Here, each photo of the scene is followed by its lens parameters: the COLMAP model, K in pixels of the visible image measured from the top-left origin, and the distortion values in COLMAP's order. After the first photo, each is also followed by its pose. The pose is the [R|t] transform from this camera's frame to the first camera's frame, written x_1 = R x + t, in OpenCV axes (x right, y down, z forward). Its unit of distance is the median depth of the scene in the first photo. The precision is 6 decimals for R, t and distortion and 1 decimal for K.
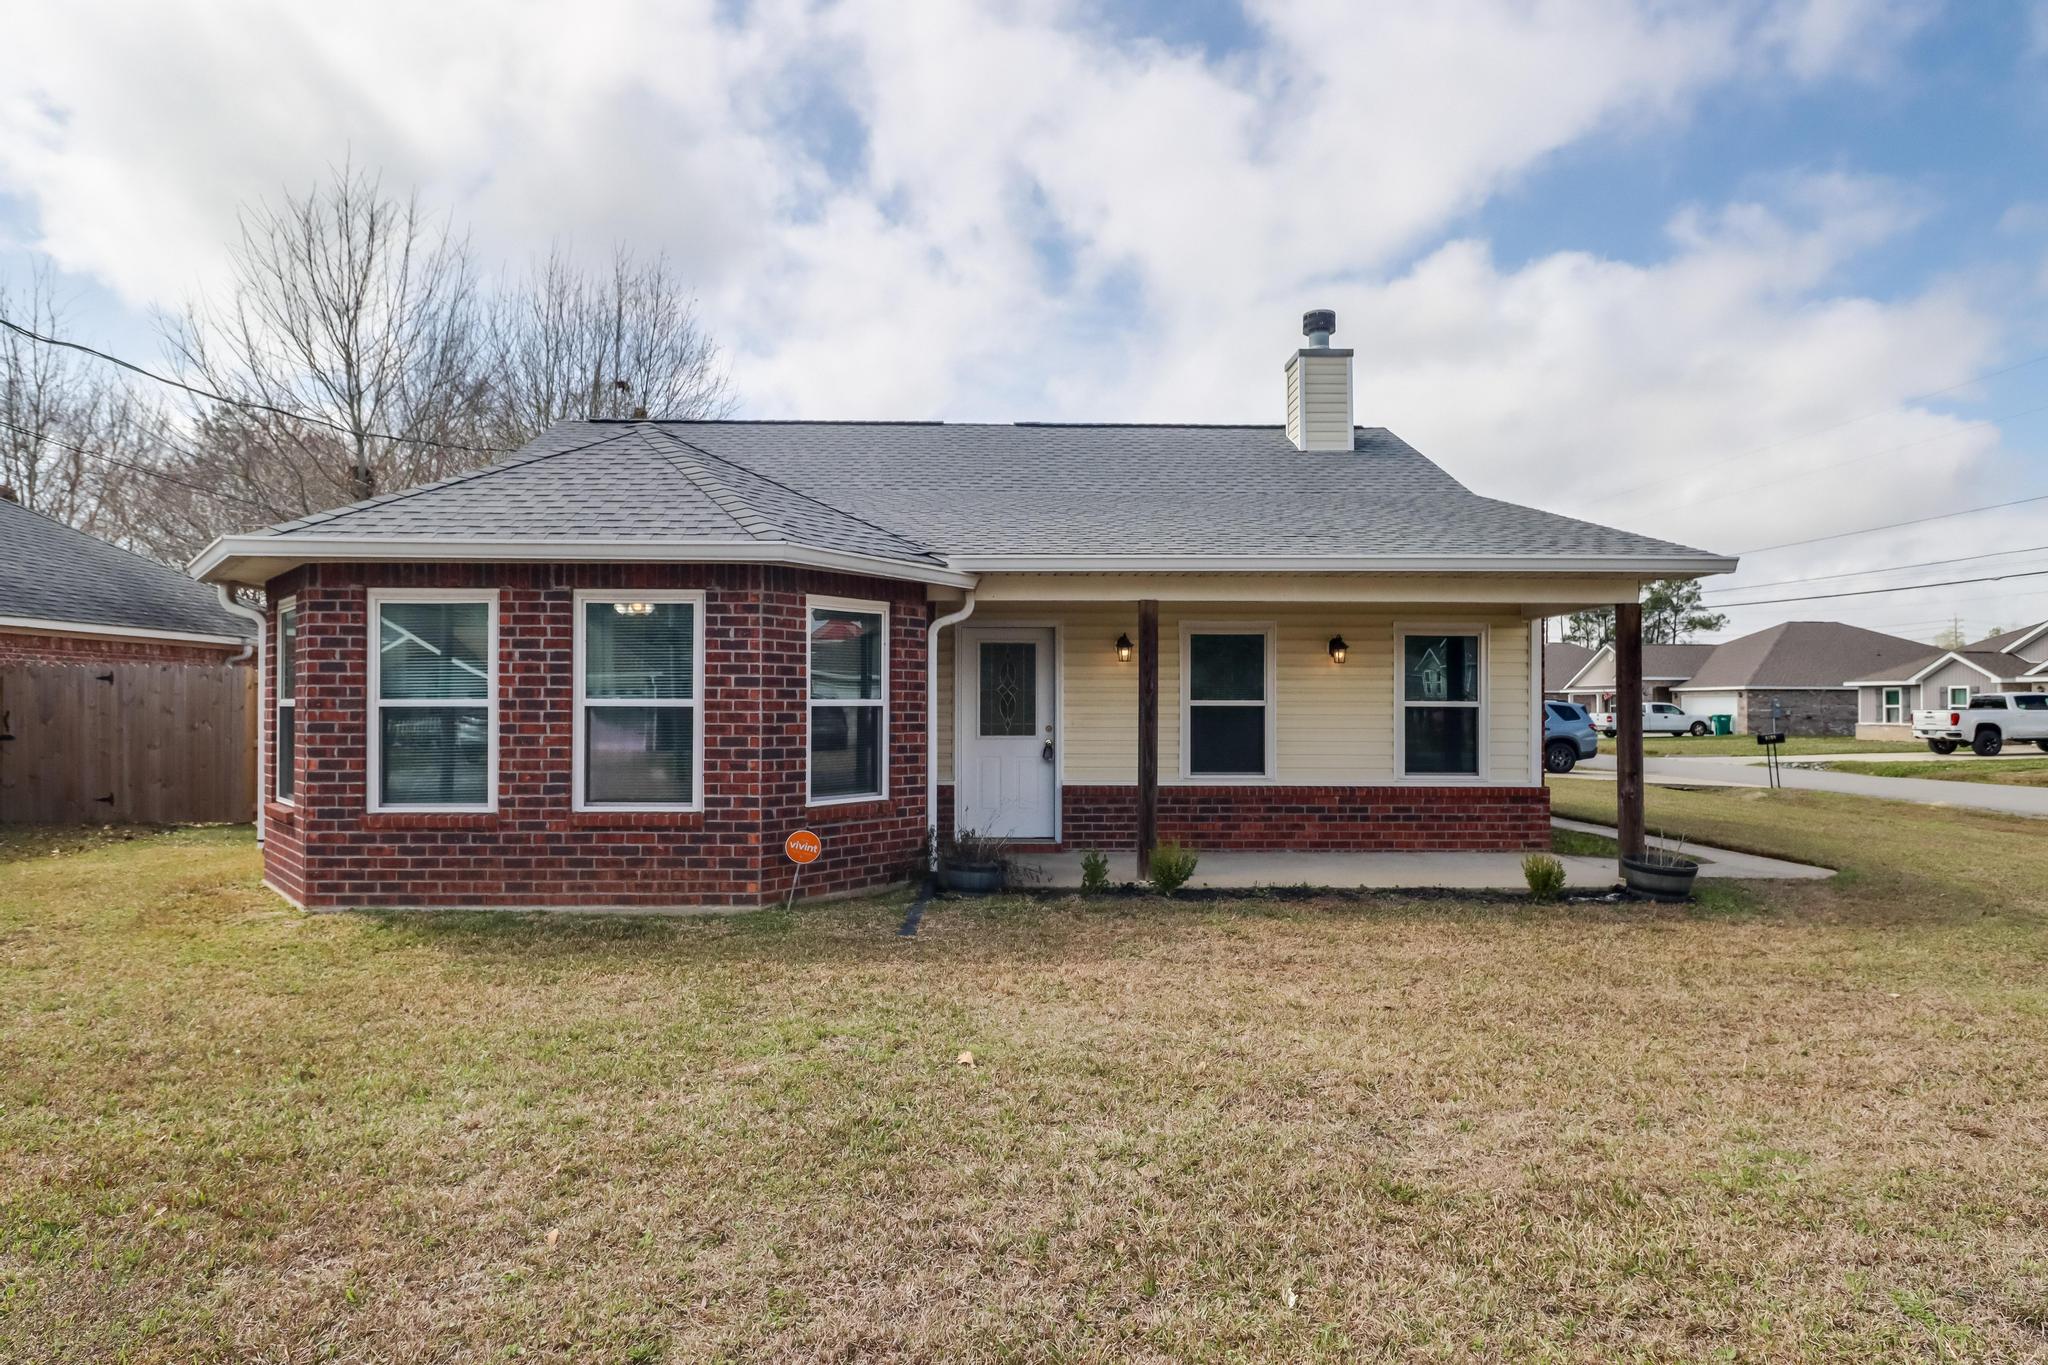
lens RADIAL K [[1024.6, 0, 1004.6], [0, 1024.6, 666.9], [0, 0, 1]] dist [0.001531, -0.001065]
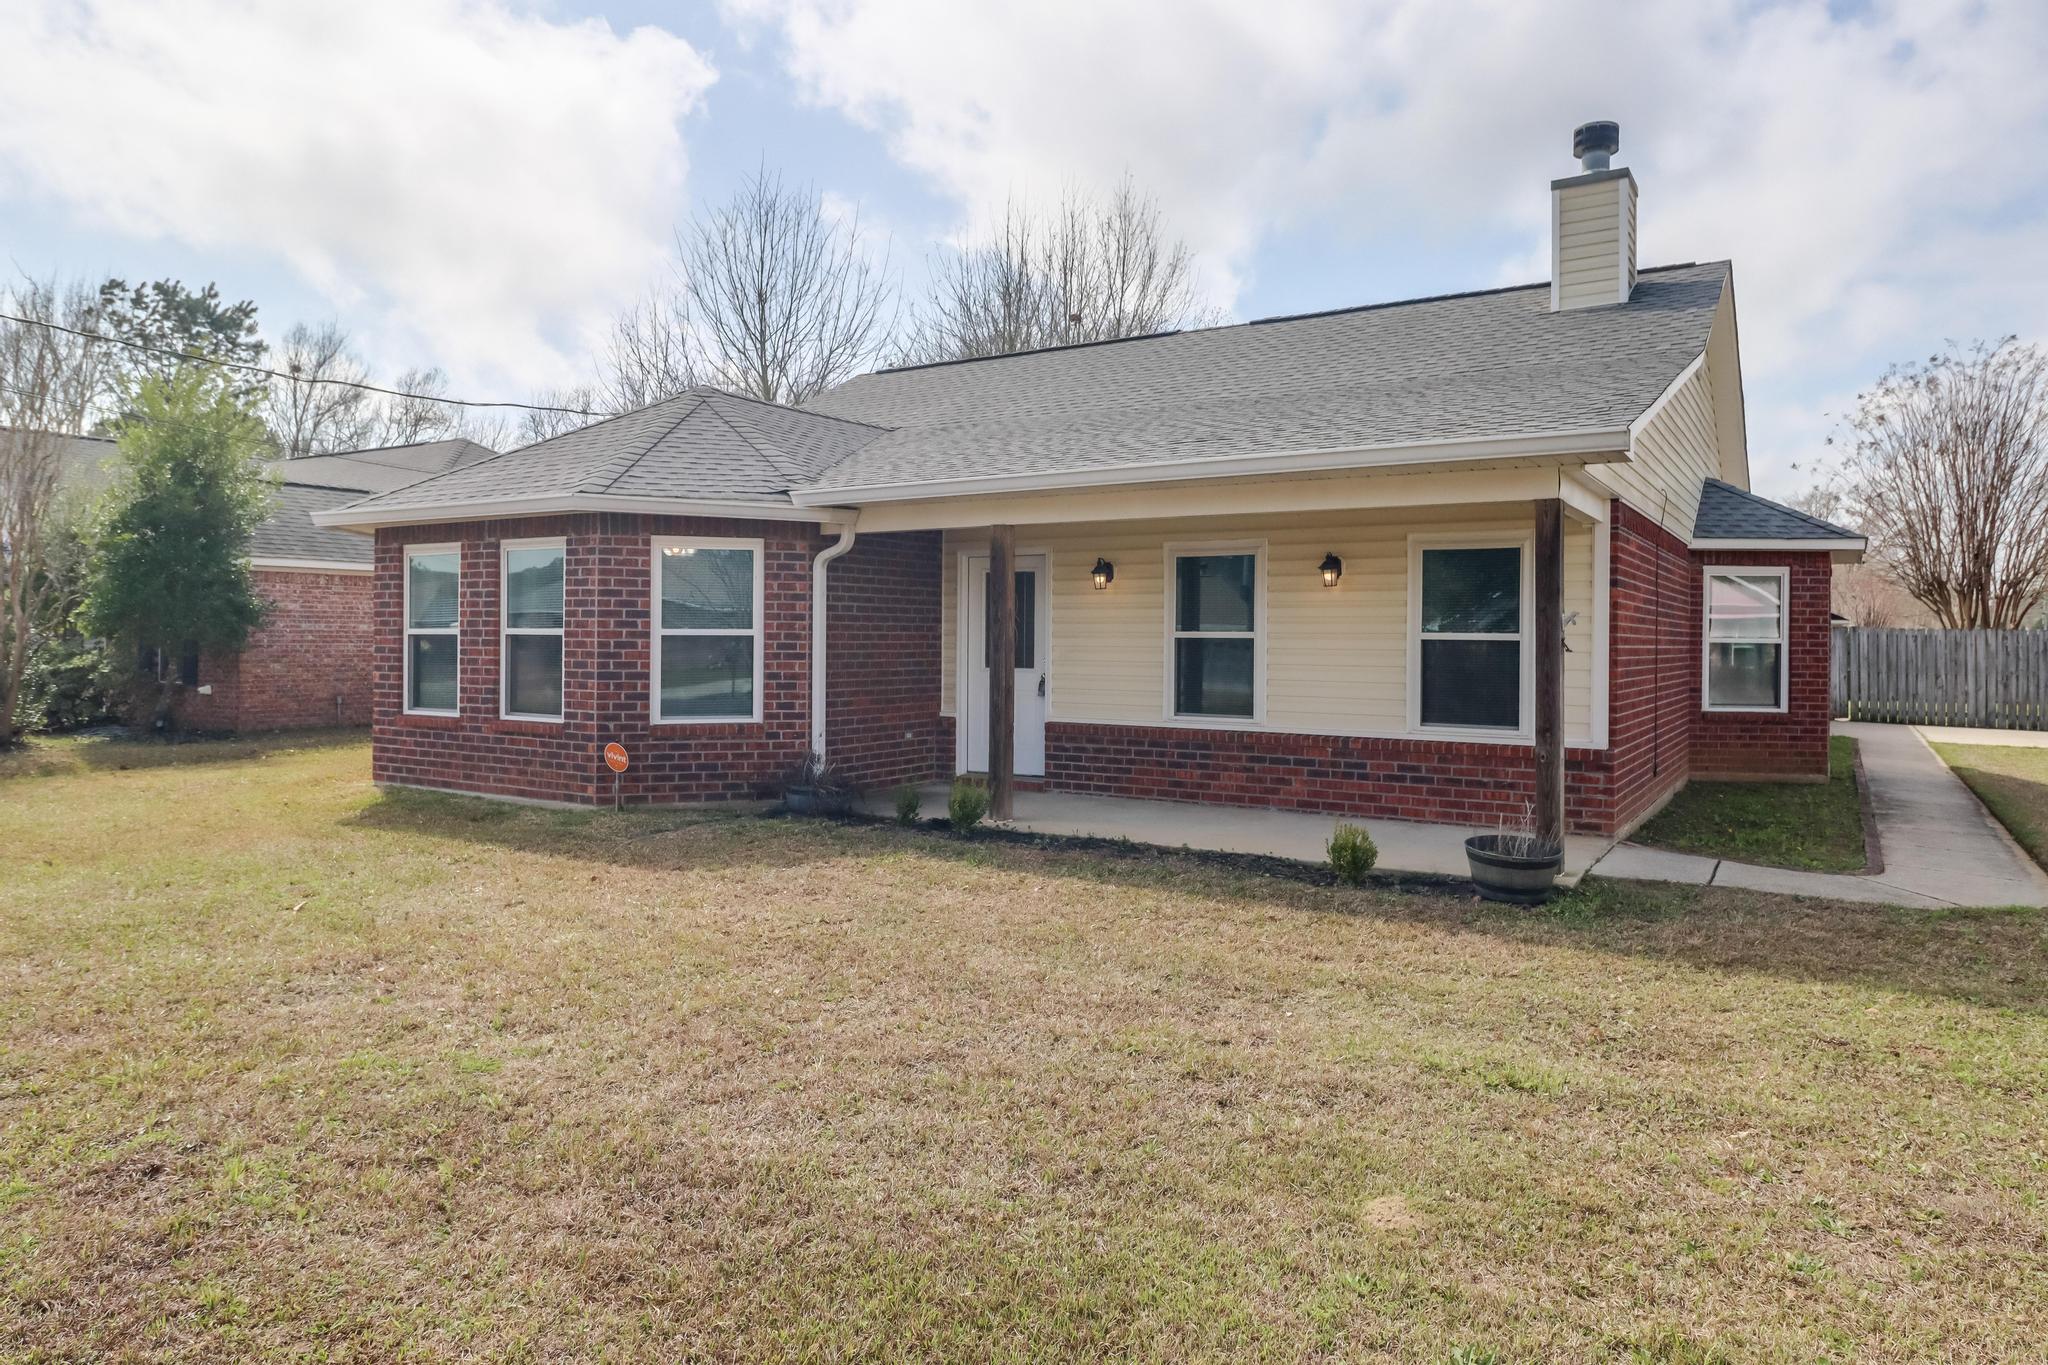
lens RADIAL K [[1120.7, 0, 1023.9], [0, 1120.7, 613.2], [0, 0, 1]] dist [-0.000255, -0.000077]
pose [[0.868768, -0.007039, -0.495169, 0.559994], [0.013378, 0.999868, 0.009259, 0.005979], [0.495038, -0.014668, 0.868747, 0.094232]]
